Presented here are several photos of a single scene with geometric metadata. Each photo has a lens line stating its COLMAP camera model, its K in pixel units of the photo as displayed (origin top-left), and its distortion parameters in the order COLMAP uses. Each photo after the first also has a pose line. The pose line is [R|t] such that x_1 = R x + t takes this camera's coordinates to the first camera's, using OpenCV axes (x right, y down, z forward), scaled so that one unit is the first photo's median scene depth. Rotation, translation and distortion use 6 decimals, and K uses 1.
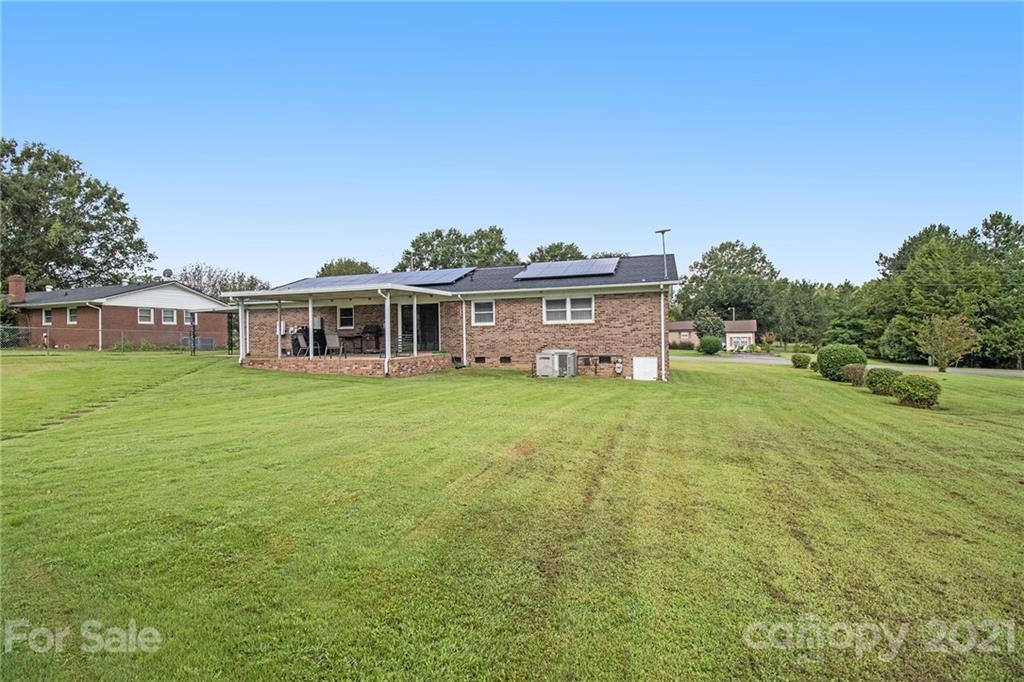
lens RADIAL K [[472.4, 0, 507.2], [0, 472.4, 336.7], [0, 0, 1]] dist [-0.000887, 0.000669]
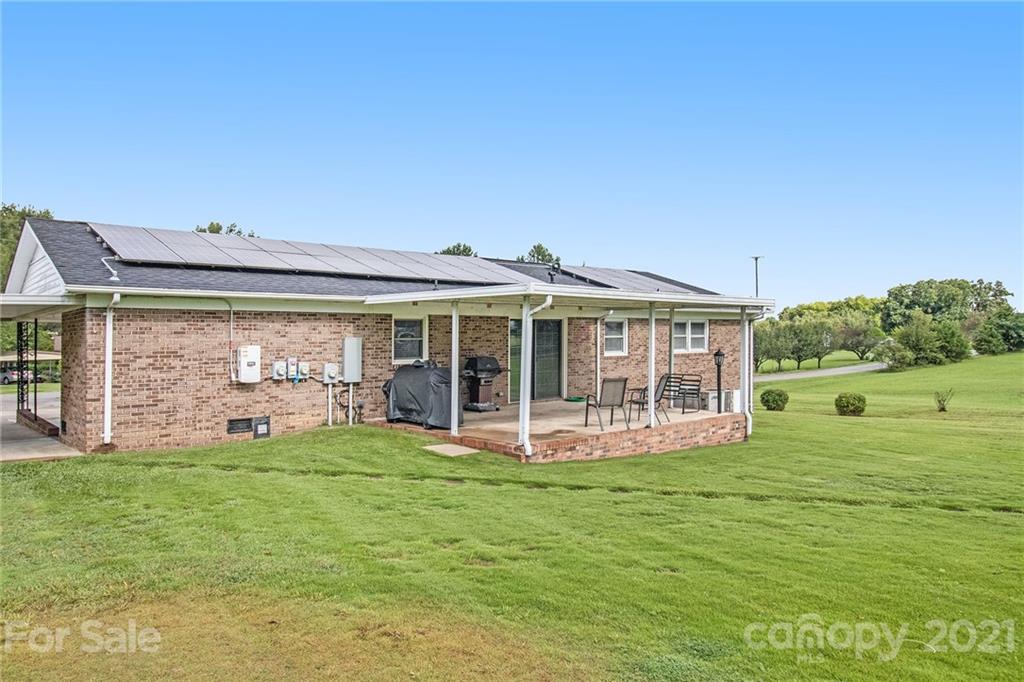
lens RADIAL K [[641.7, 0, 544.9], [0, 641.7, 360.3], [0, 0, 1]] dist [-0.003883, -0.000525]
pose [[0.535986, -0.012806, 0.844129, -0.911740], [0.008692, 0.999916, 0.009651, -0.028112], [-0.844182, 0.002165, 0.536053, 0.612464]]
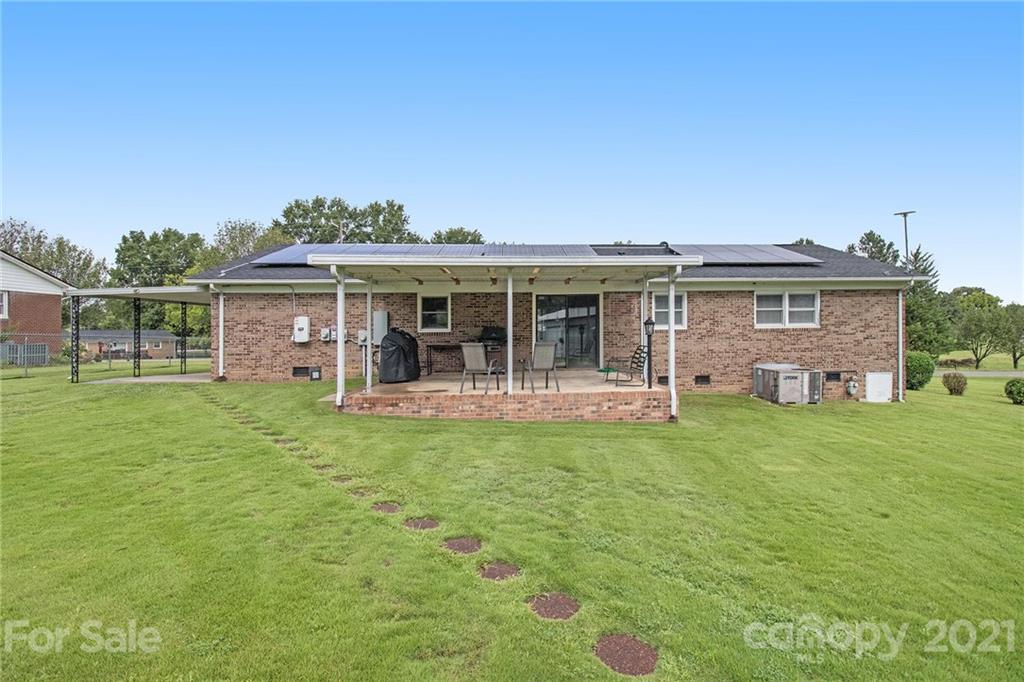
lens RADIAL K [[506.3, 0, 509.7], [0, 506.3, 332.9], [0, 0, 1]] dist [-0.004218, -0.001301]
pose [[0.929632, 0.006294, 0.368436, -0.548402], [-0.004549, 0.999974, -0.005605, -0.013890], [-0.368462, 0.003535, 0.929636, 0.424090]]
